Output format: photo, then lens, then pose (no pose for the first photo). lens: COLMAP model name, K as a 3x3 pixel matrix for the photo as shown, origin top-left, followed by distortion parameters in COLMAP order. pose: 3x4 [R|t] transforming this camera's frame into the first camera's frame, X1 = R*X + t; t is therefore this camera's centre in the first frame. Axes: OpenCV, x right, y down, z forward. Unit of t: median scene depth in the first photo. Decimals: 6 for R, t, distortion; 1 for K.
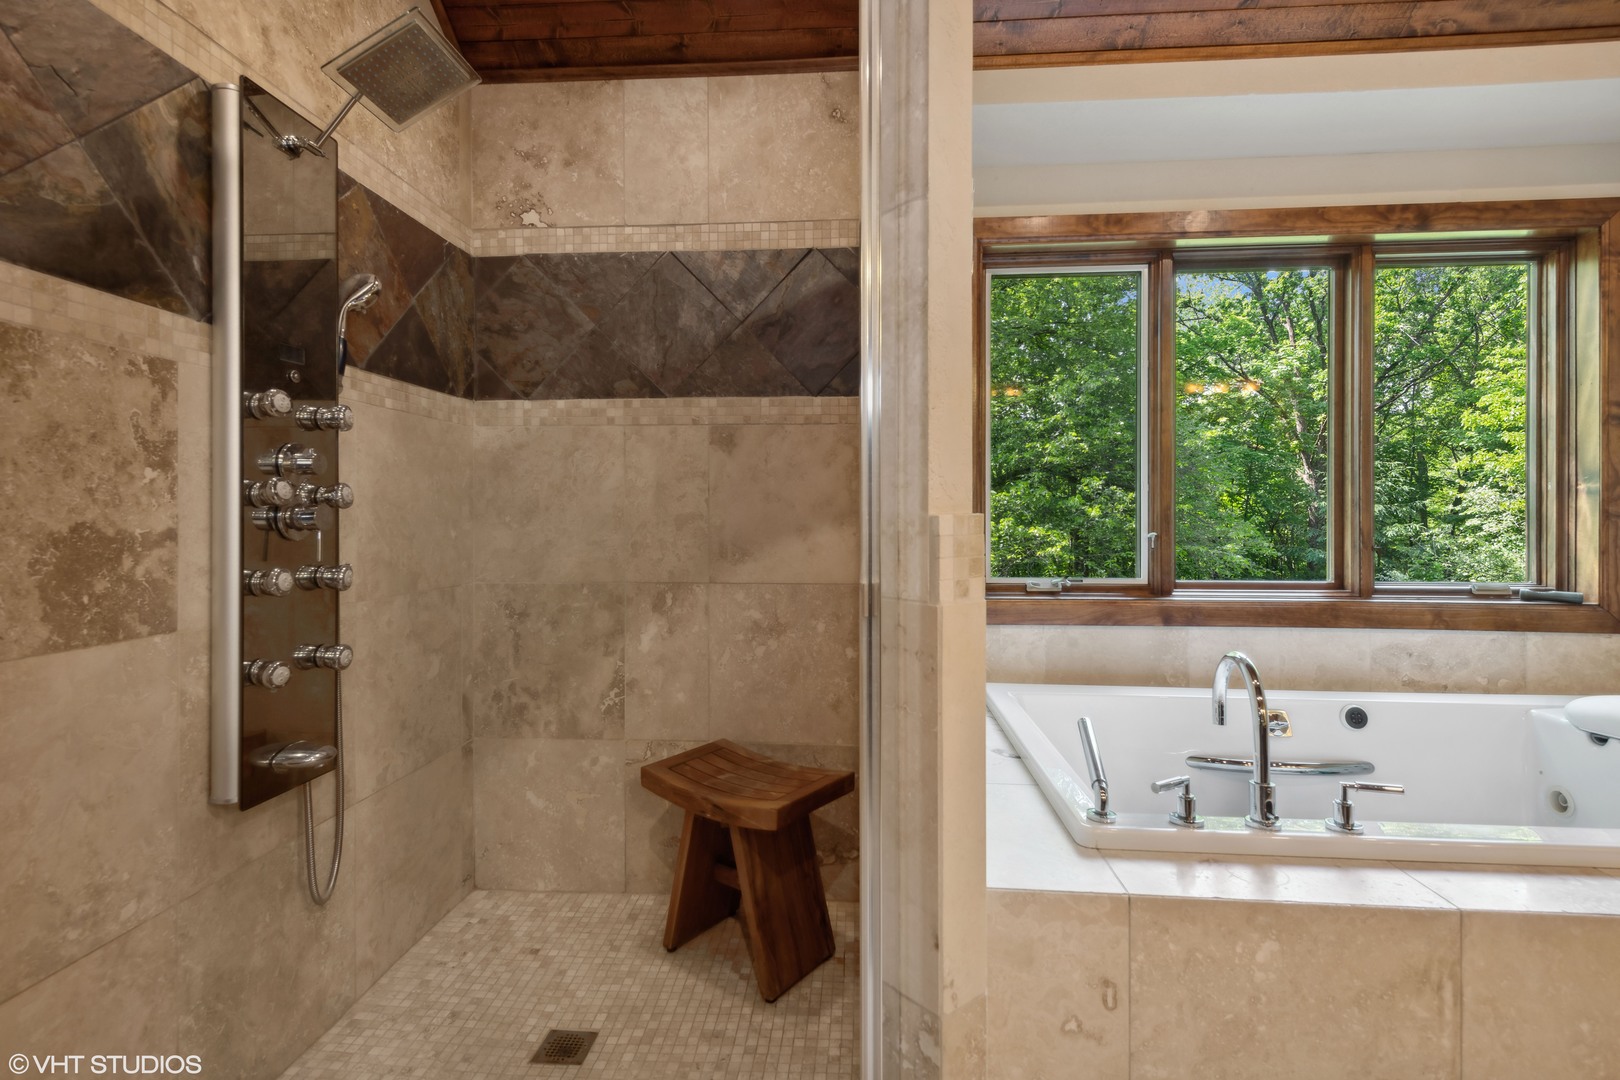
lens RADIAL K [[782.4, 0, 809.8], [0, 782.4, 516.4], [0, 0, 1]] dist [0.006439, -0.000964]
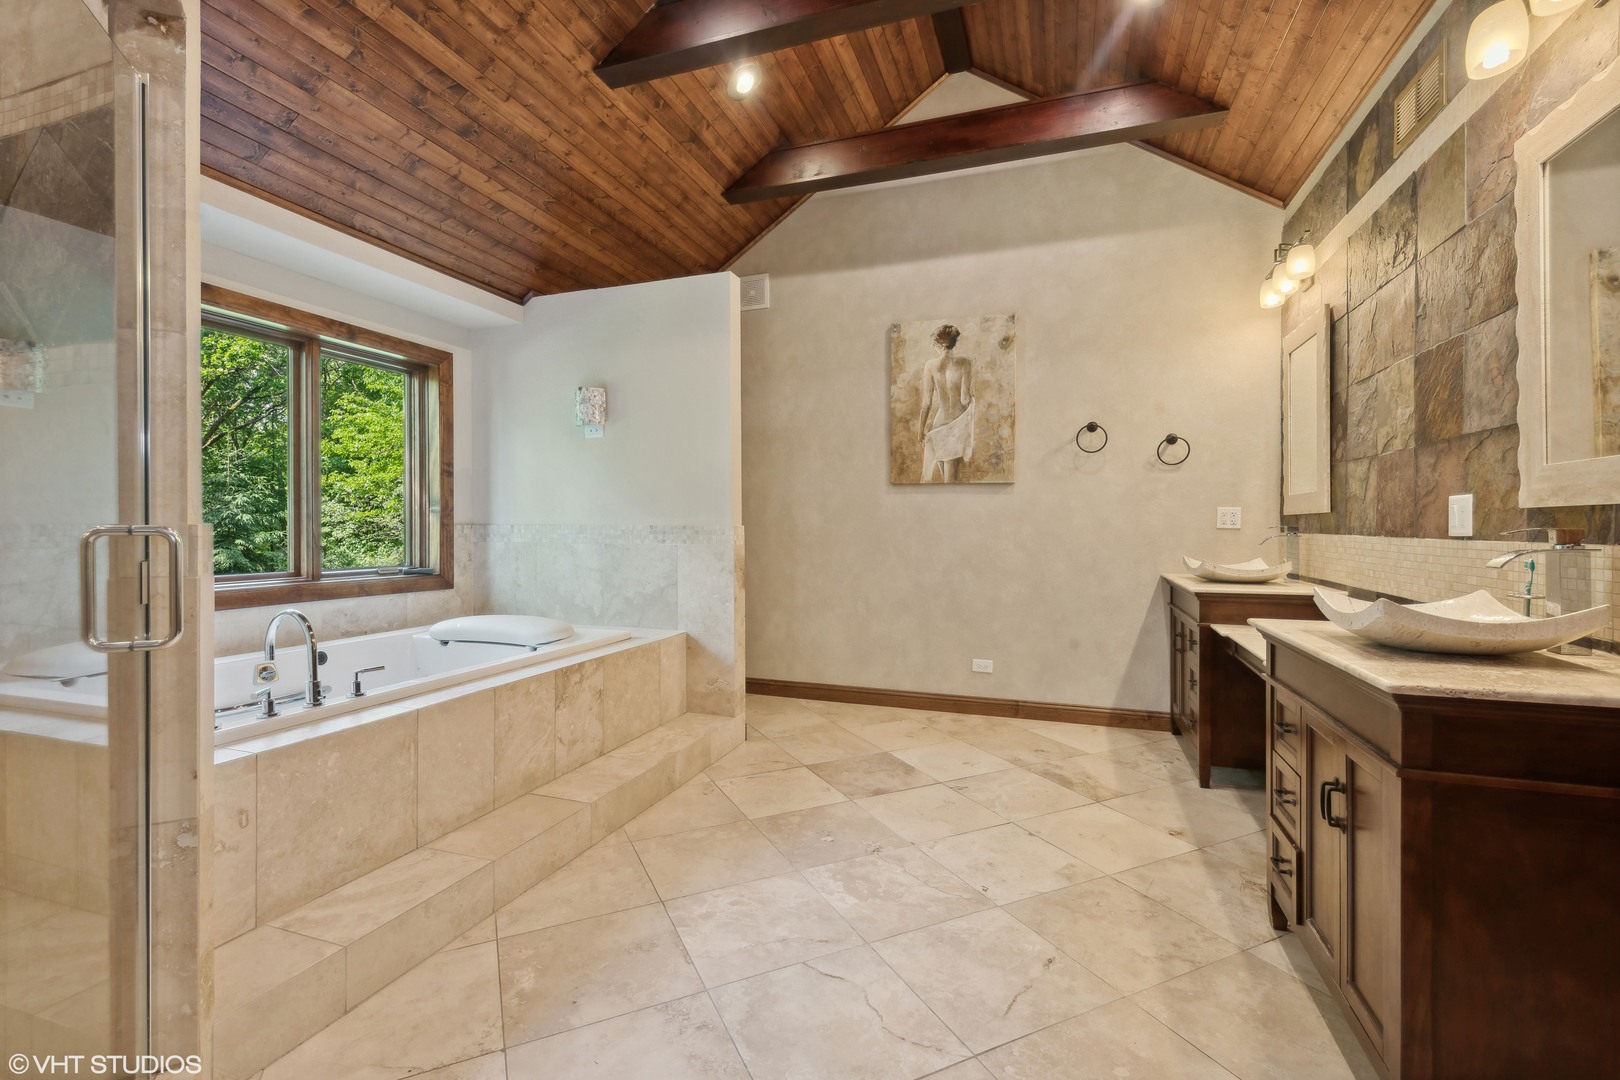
lens RADIAL K [[727.7, 0, 810.0], [0, 727.7, 531.9], [0, 0, 1]] dist [0.014618, -0.000061]
pose [[0.268610, -0.008808, 0.963209, -0.373567], [-0.000303, 0.999957, 0.009228, -0.000339], [-0.963249, -0.002770, 0.268596, -0.263894]]
